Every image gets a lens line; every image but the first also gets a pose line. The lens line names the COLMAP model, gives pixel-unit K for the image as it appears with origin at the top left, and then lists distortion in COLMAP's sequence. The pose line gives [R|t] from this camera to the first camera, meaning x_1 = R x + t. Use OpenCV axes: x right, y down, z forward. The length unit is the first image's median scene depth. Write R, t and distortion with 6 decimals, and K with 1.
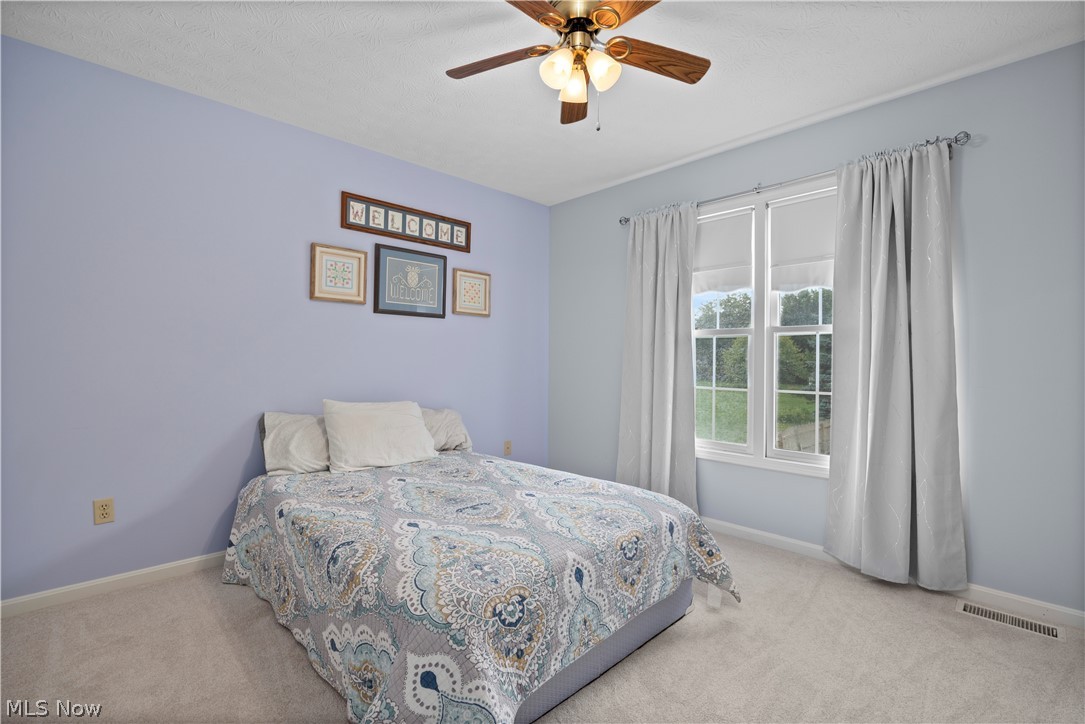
lens RADIAL K [[472.2, 0, 540.8], [0, 472.2, 360.5], [0, 0, 1]] dist [-0.020812, 0.001509]
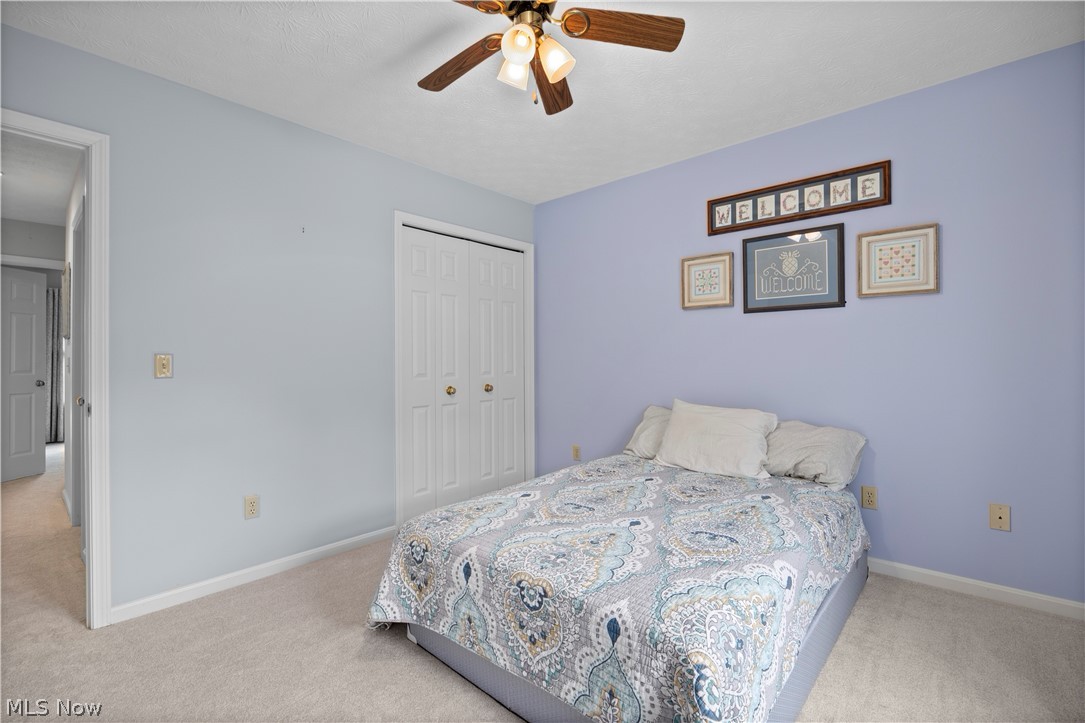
lens RADIAL K [[472.2, 0, 542.5], [0, 472.2, 360.6], [0, 0, 1]] dist [-0.020812, 0.001509]
pose [[0.082872, -0.010473, -0.996505, 0.862213], [0.005178, 0.999936, -0.010079, 0.000680], [0.996547, -0.004325, 0.082920, 0.815789]]
